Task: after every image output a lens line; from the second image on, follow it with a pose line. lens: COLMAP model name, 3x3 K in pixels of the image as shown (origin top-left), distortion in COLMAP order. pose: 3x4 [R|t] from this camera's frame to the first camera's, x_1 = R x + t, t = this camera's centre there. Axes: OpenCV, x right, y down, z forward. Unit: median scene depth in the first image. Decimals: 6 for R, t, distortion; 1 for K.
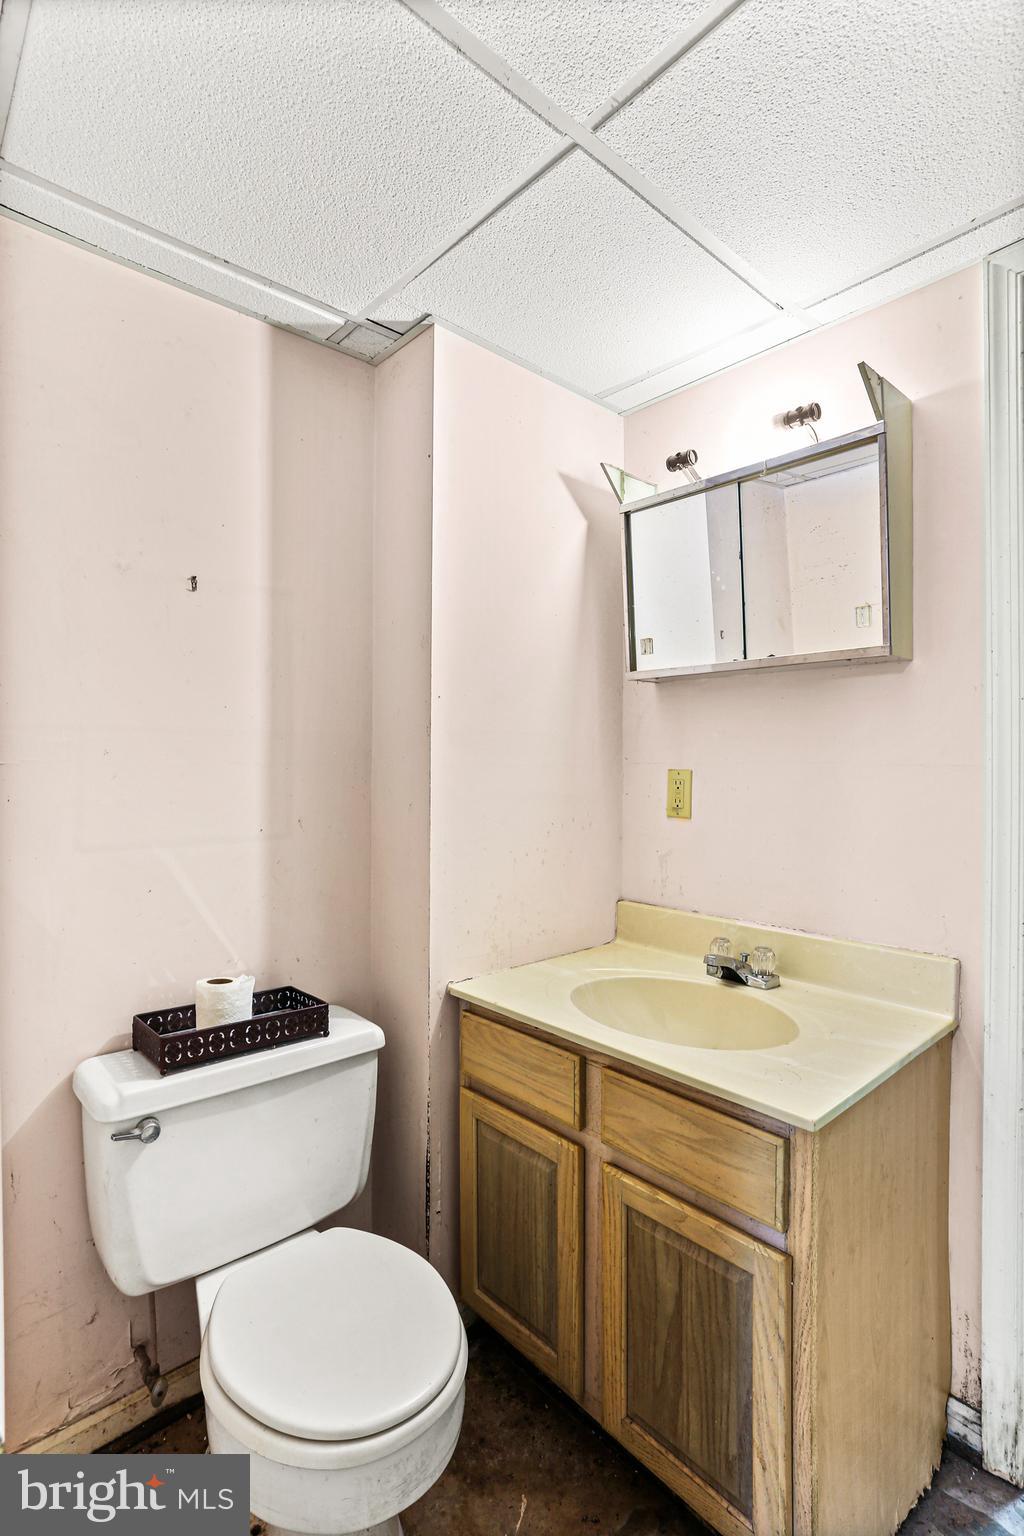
lens RADIAL K [[741.5, 0, 510.3], [0, 741.5, 769.9], [0, 0, 1]] dist [-0.040099, 0.016747]
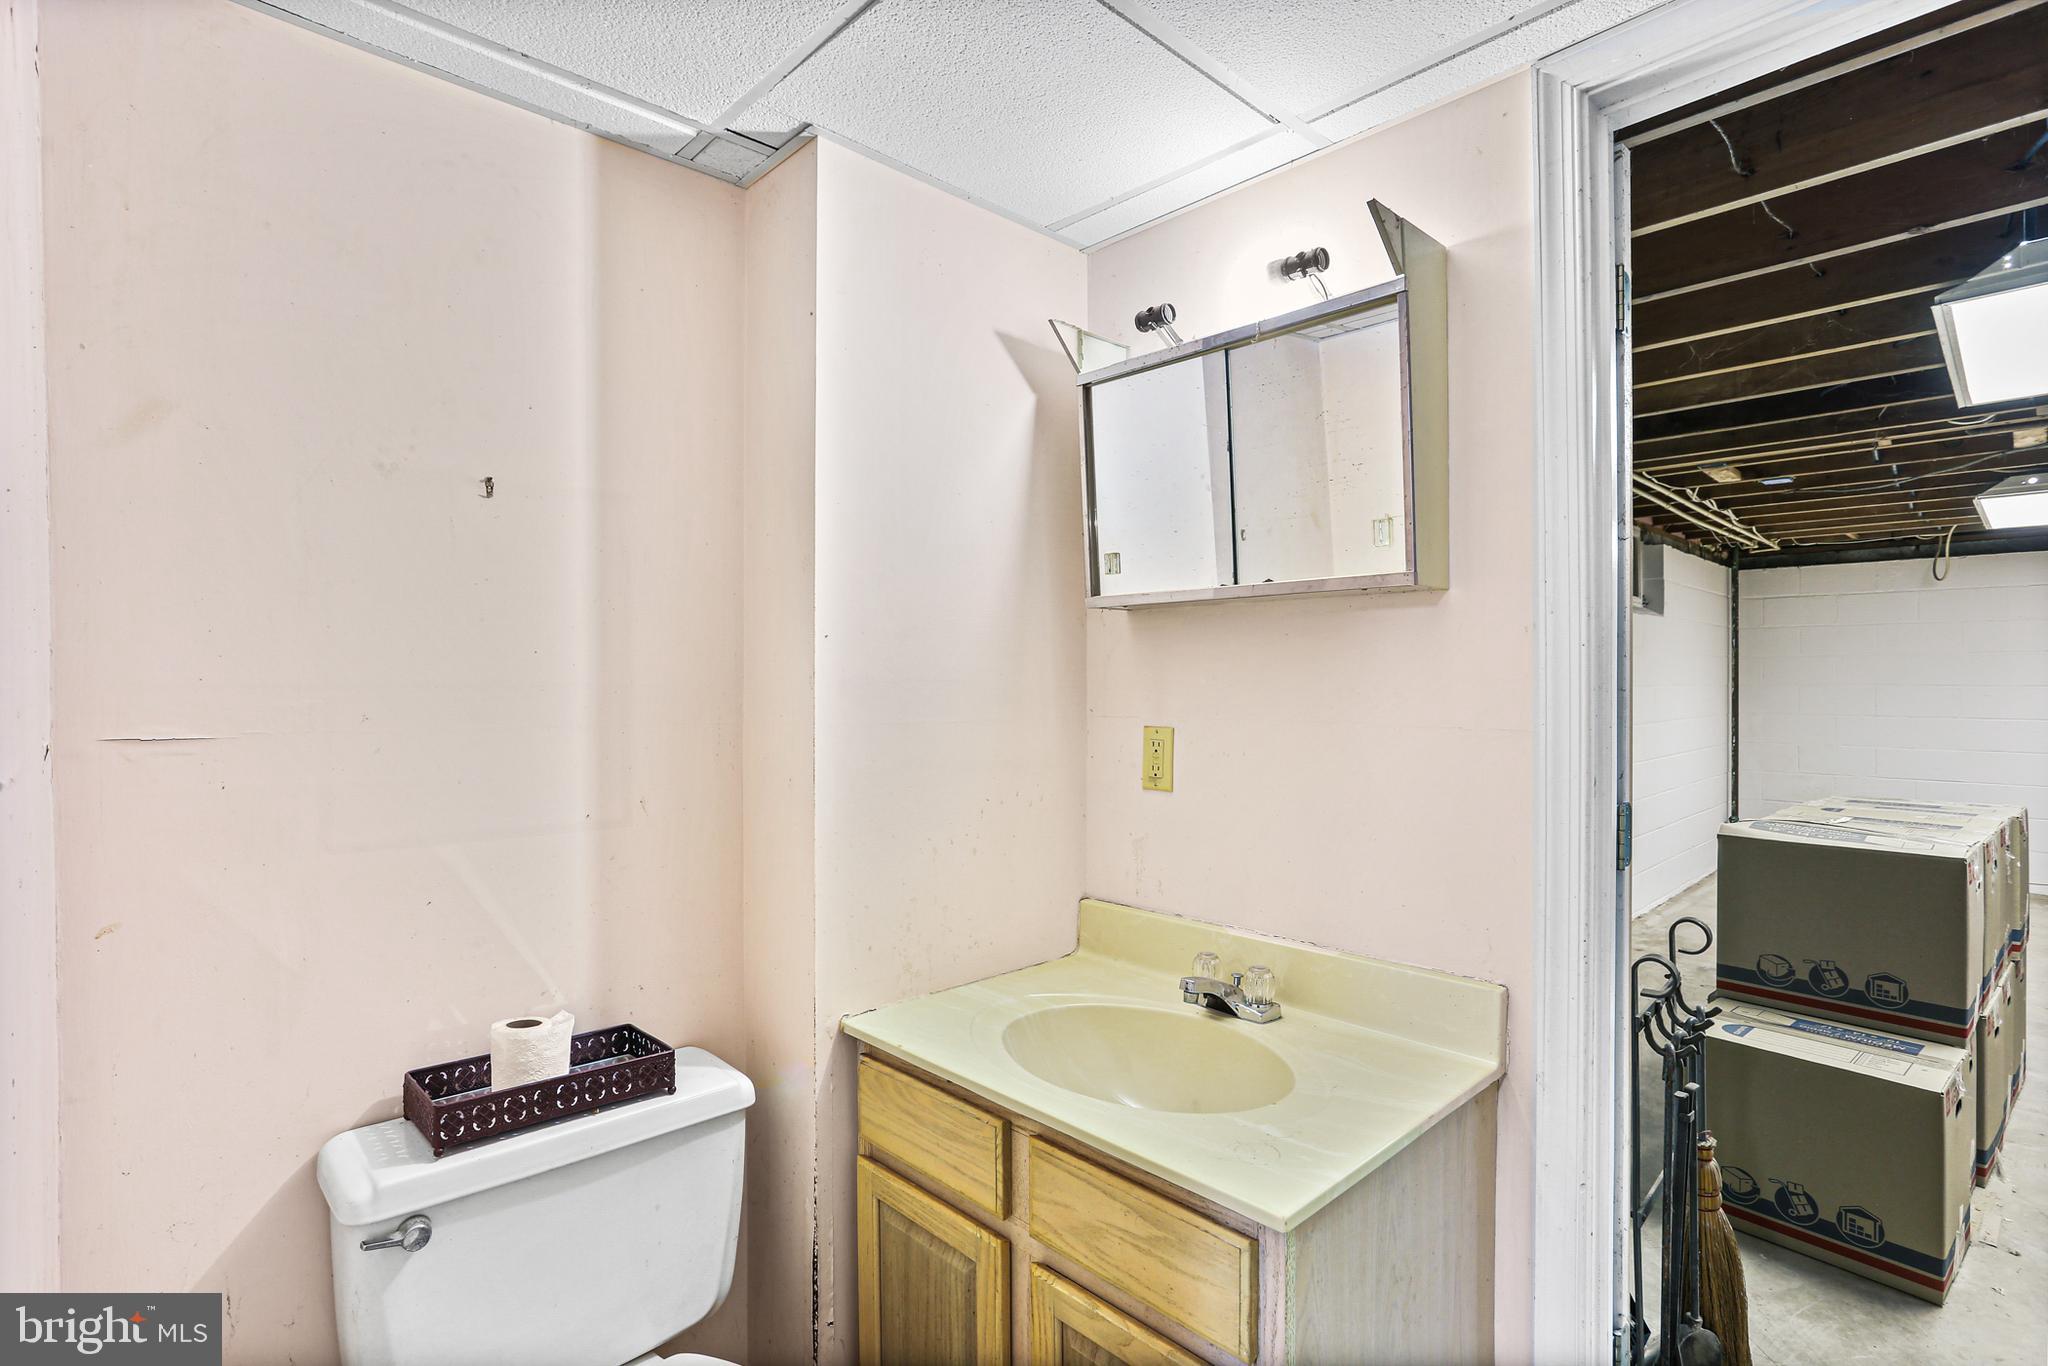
lens RADIAL K [[988.7, 0, 1034.7], [0, 988.7, 688.1], [0, 0, 1]] dist [-0.040099, 0.016747]
pose [[0.999590, -0.003346, 0.028426, 0.091116], [0.003330, 0.999994, 0.000620, -0.049133], [-0.028428, -0.000525, 0.999596, -0.000957]]
